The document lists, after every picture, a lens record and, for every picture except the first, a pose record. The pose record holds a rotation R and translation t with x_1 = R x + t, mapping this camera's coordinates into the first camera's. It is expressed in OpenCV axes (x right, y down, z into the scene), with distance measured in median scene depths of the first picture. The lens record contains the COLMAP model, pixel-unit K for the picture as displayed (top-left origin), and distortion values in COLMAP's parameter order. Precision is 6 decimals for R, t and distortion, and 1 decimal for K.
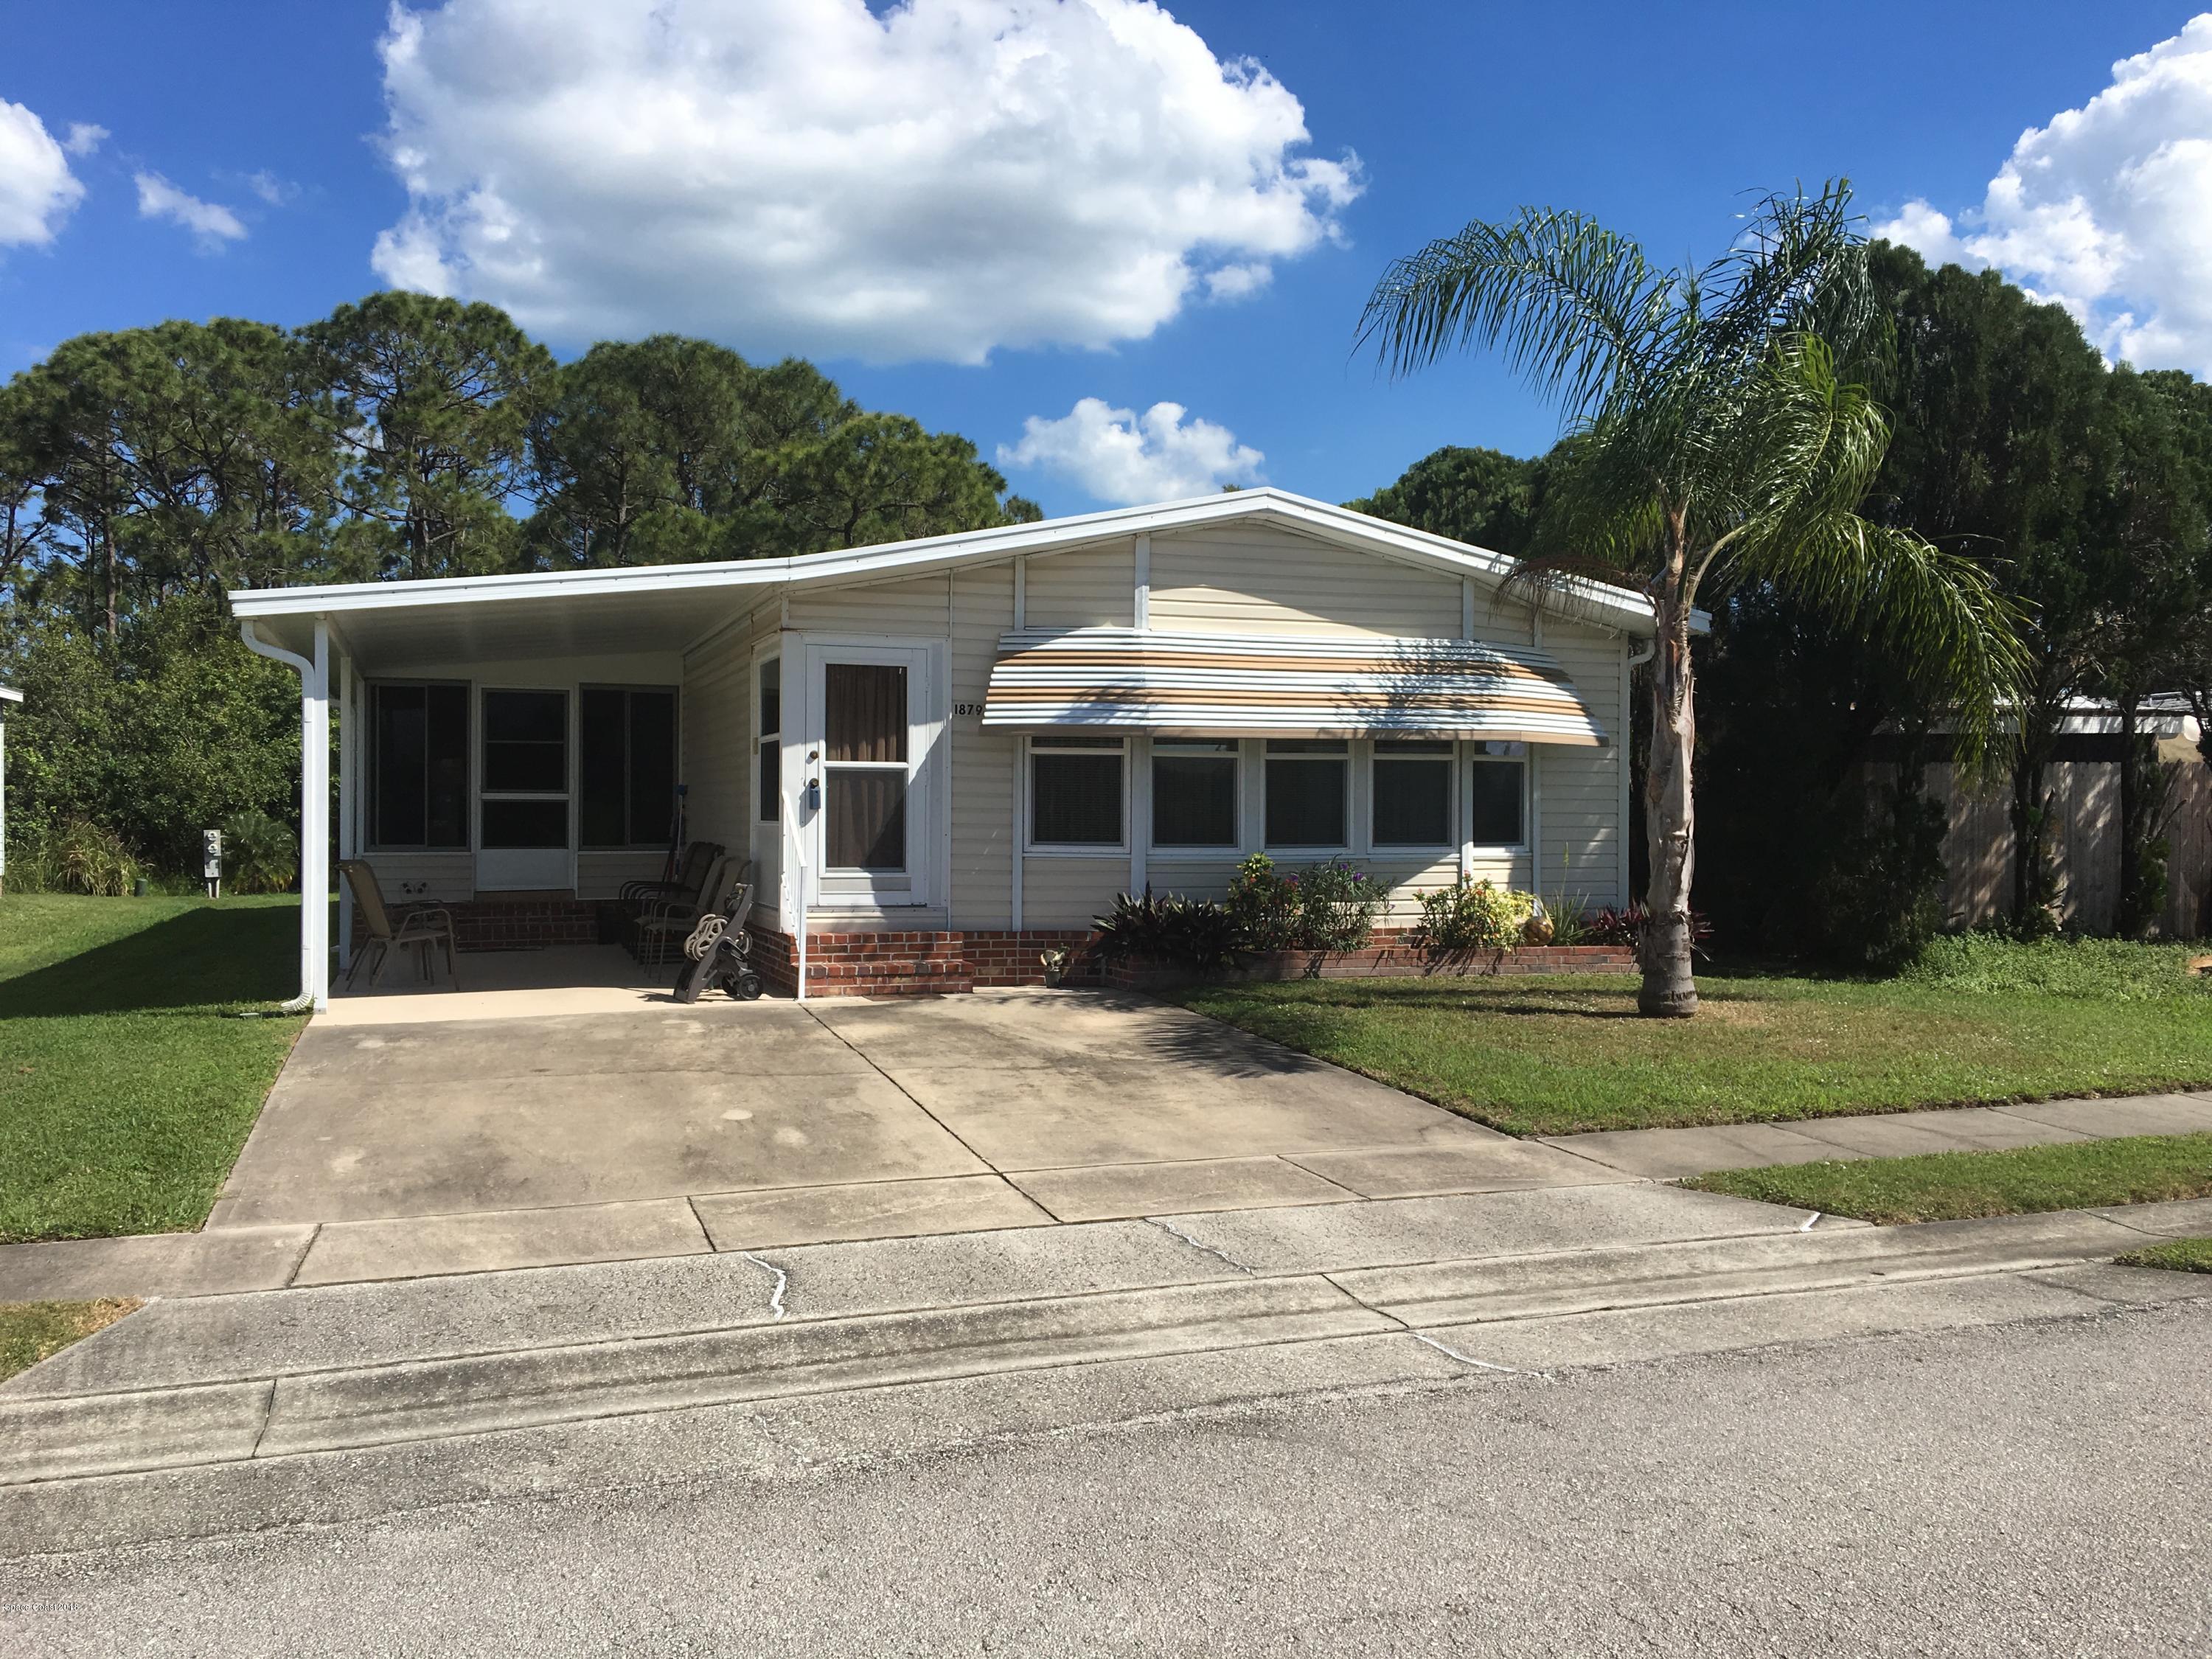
lens RADIAL K [[1842.9, 0, 1096.1], [0, 1842.9, 818.1], [0, 0, 1]] dist [0.074425, -0.108407]
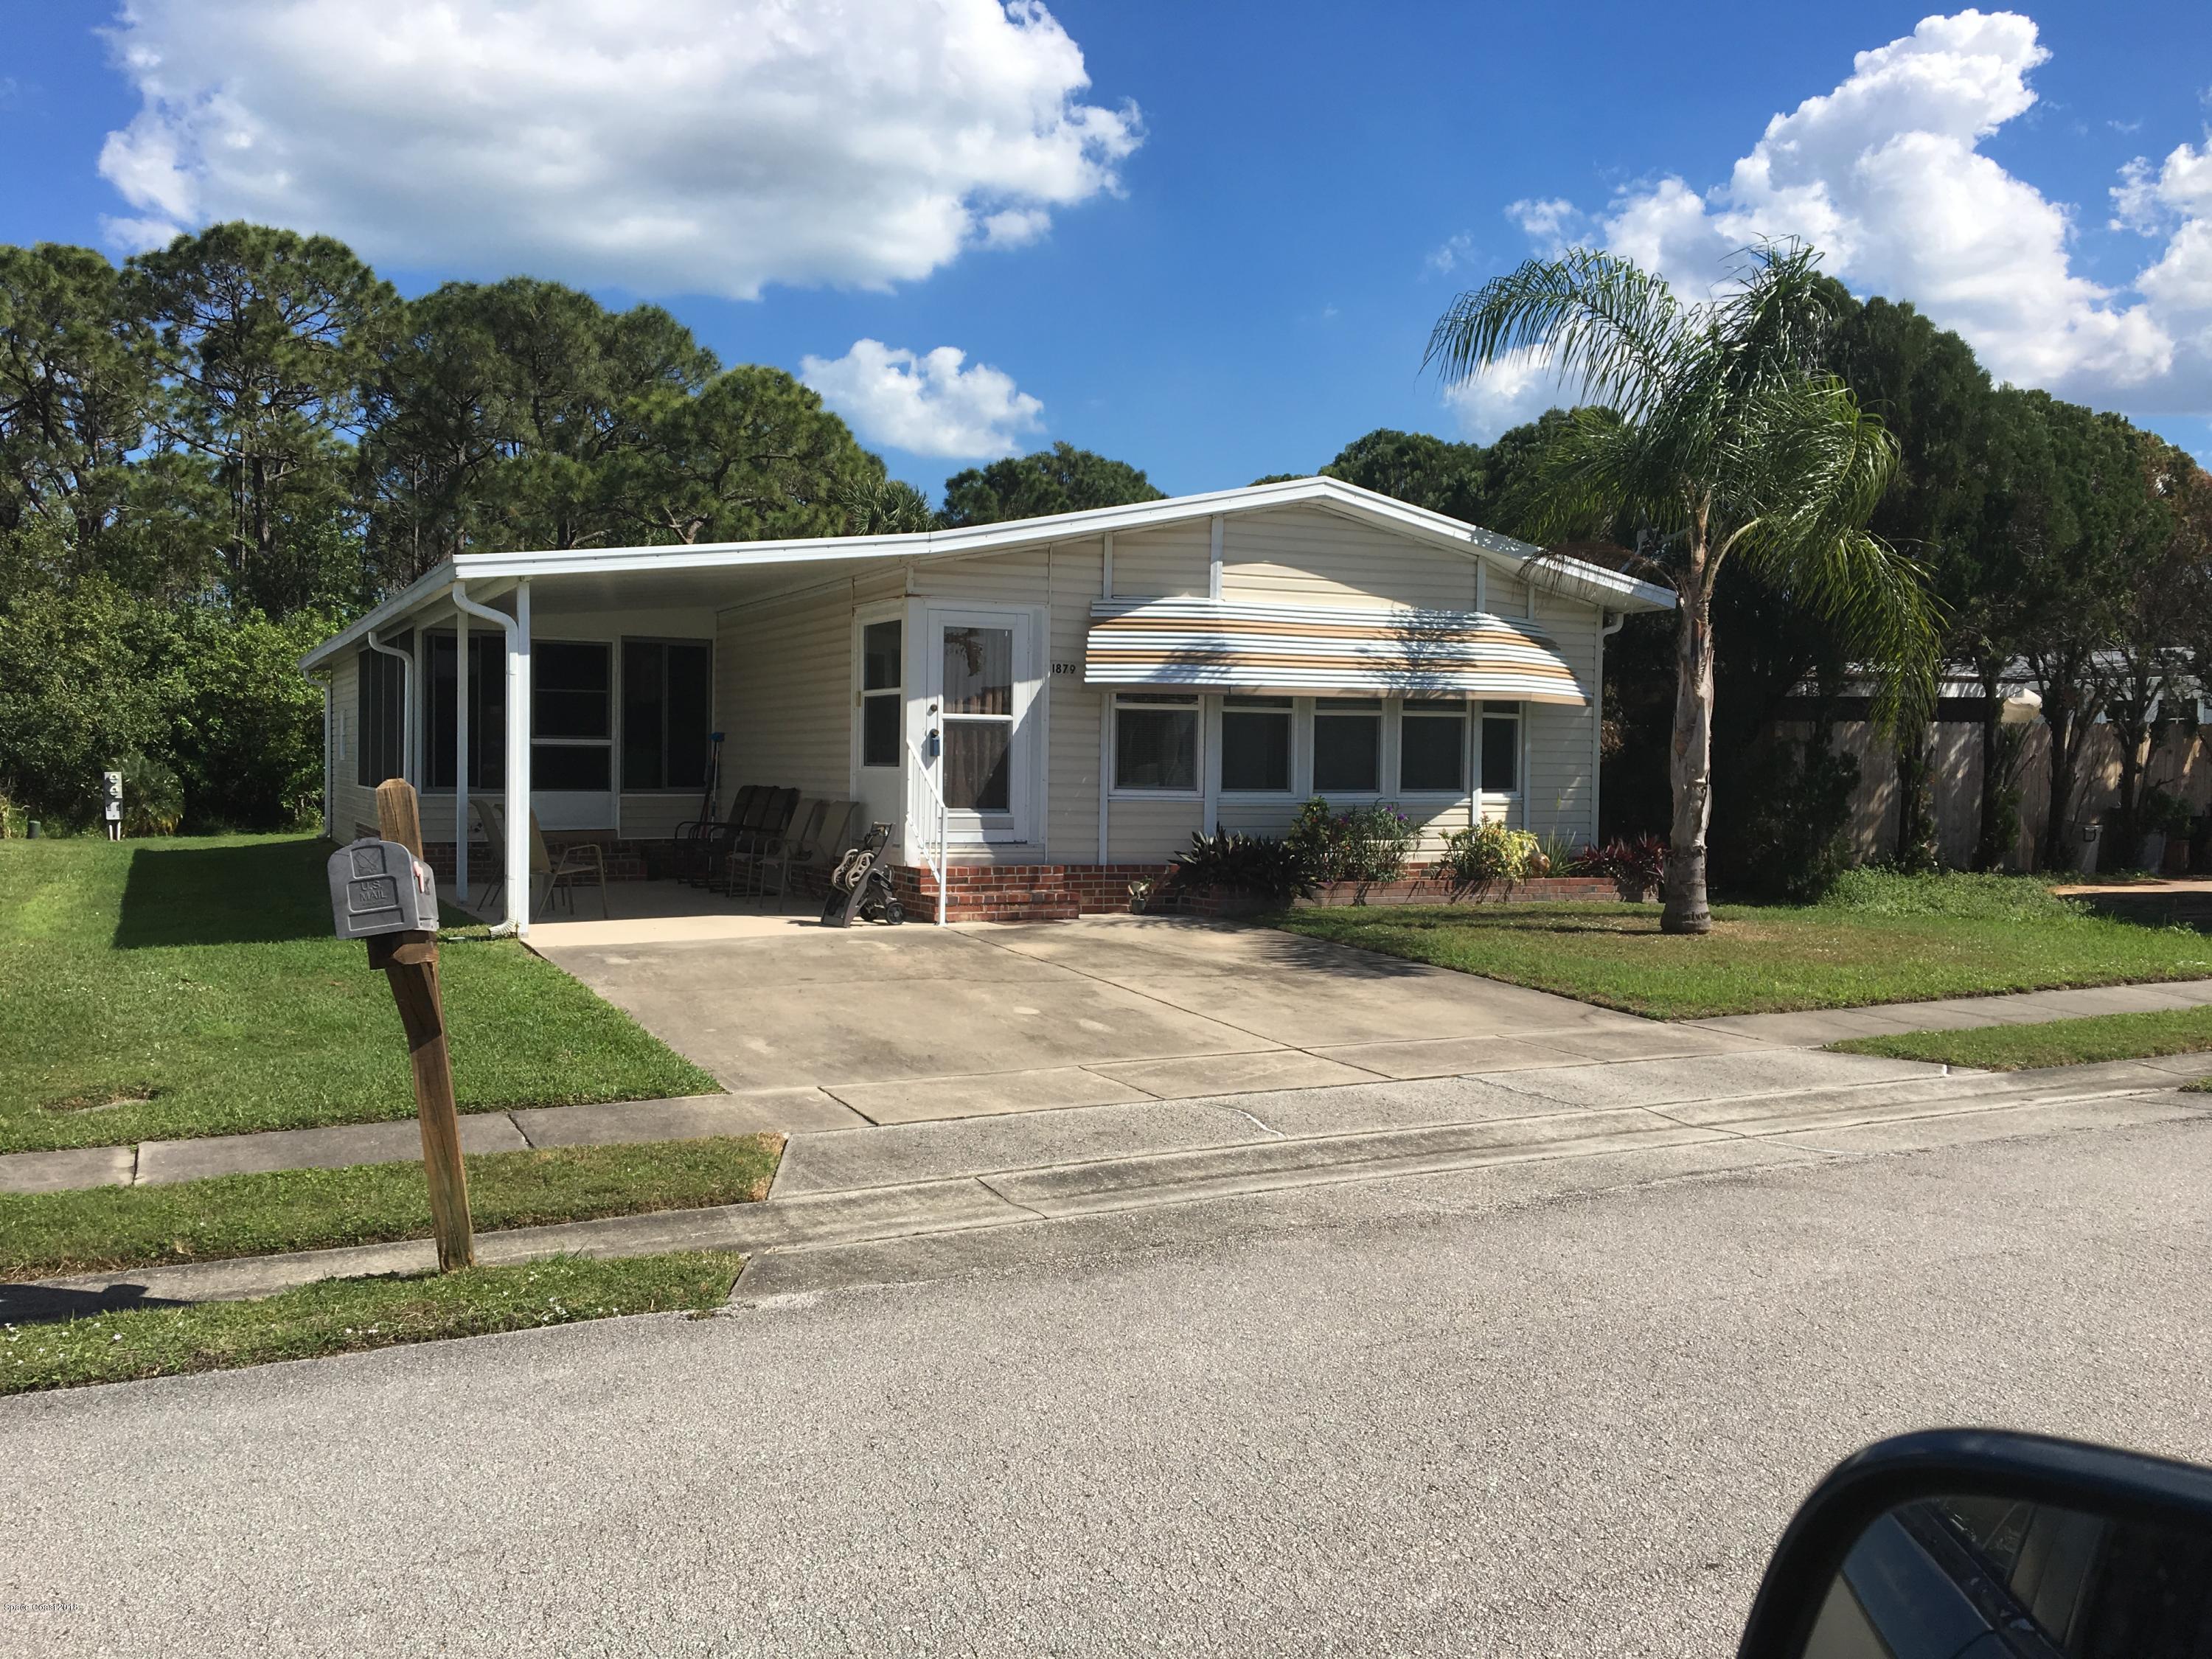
lens RADIAL K [[1822.3, 0, 1103.0], [0, 1822.3, 821.3], [0, 0, 1]] dist [0.071403, -0.104476]
pose [[0.992896, 0.001935, 0.118968, -0.172621], [-0.005522, 0.999540, 0.029824, 0.000958], [-0.118855, -0.030269, 0.992450, -0.107992]]
